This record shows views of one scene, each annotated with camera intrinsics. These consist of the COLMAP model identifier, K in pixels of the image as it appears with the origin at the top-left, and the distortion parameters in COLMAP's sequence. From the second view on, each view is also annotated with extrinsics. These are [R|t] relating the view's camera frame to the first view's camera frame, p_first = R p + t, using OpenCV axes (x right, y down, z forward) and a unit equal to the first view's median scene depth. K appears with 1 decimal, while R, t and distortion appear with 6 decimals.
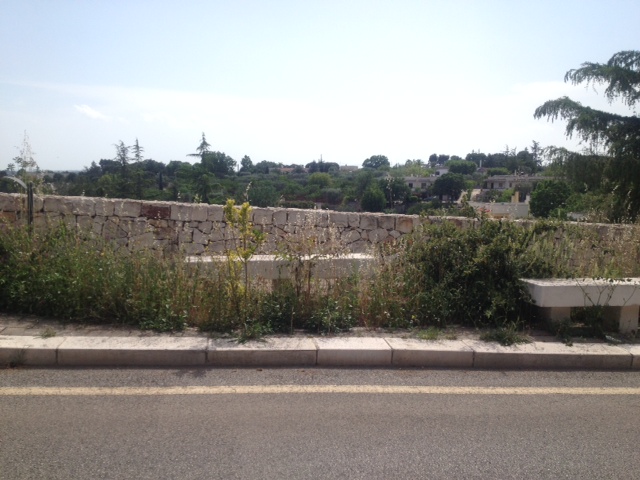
lens RADIAL K [[602.6, 0, 332.1], [0, 602.6, 241.6], [0, 0, 1]] dist [0.149667, -0.329478]
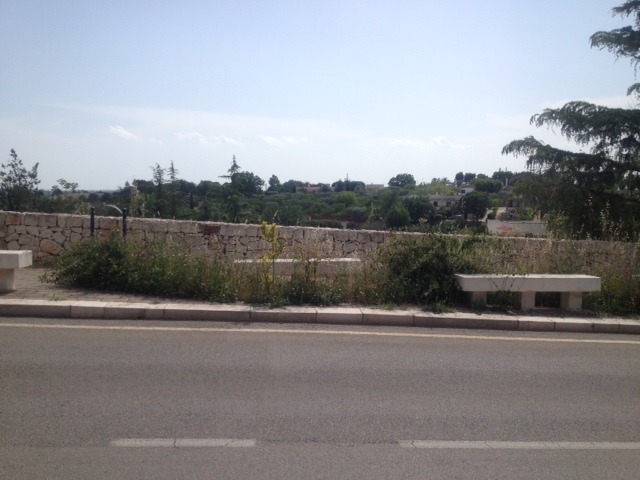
lens RADIAL K [[604.8, 0, 318.4], [0, 604.8, 250.1], [0, 0, 1]] dist [0.145487, -0.315782]
pose [[0.997752, 0.002007, -0.066985, 0.039692], [-0.003104, 0.999862, -0.016290, 0.015235], [0.066943, 0.016461, 0.997621, -0.282411]]
